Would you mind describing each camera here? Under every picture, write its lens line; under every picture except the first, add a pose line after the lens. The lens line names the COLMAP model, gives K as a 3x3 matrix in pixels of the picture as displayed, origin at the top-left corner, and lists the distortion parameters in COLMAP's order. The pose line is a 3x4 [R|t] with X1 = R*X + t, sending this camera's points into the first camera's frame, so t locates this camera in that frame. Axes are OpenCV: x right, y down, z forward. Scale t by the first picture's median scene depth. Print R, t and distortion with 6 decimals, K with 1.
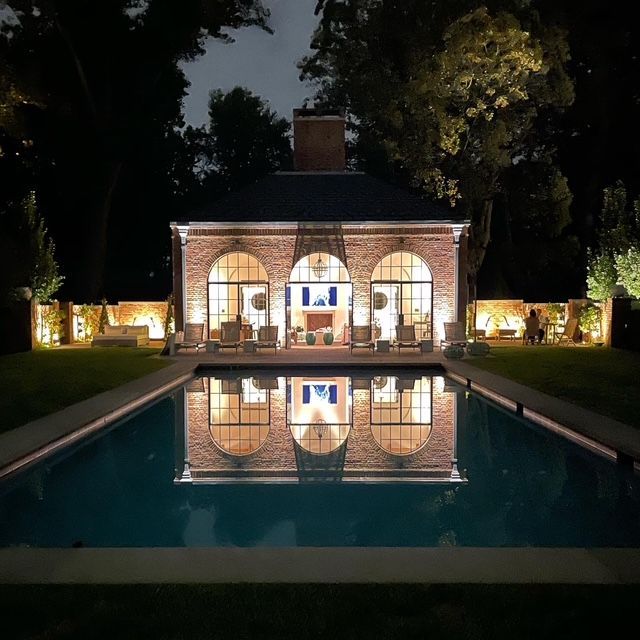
lens RADIAL K [[773.9, 0, 317.4], [0, 773.9, 351.2], [0, 0, 1]] dist [0.167859, -0.467326]
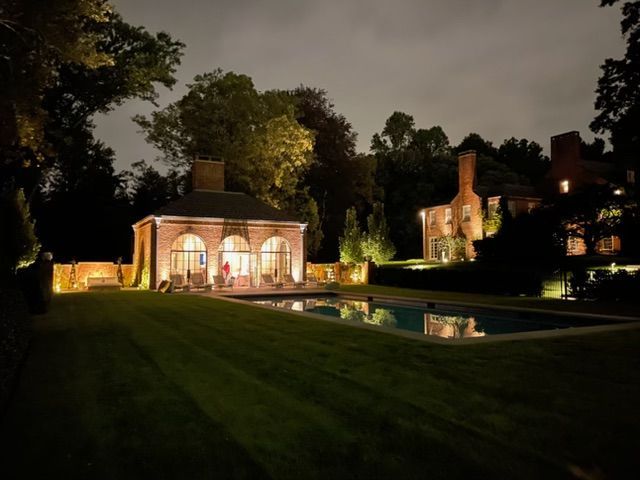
lens RADIAL K [[479.9, 0, 320.0], [0, 479.9, 240.0], [0, 0, 1]] dist [0.010181, -0.002025]
pose [[0.876145, 0.029312, 0.481156, -0.367971], [0.025577, 0.993917, -0.107123, 0.010623], [-0.481369, 0.106162, 0.870065, -0.084552]]
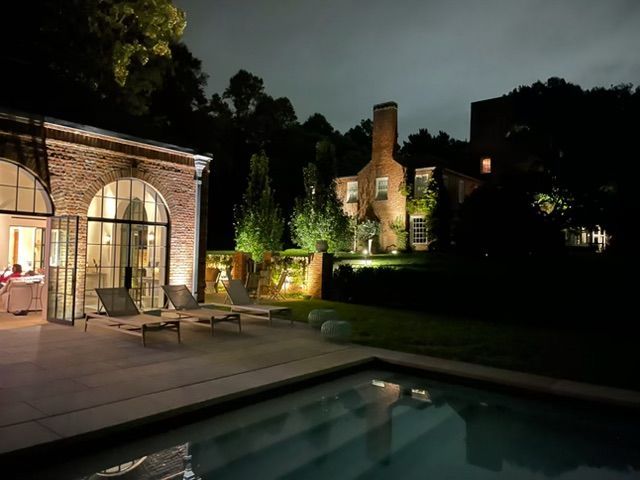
lens RADIAL K [[479.9, 0, 320.0], [0, 479.9, 240.0], [0, 0, 1]] dist [0.010181, -0.002025]
pose [[0.618395, 0.047408, 0.784436, -0.127721], [0.019163, 0.996972, -0.075359, -0.036222], [-0.785634, 0.061634, 0.615614, 0.597632]]
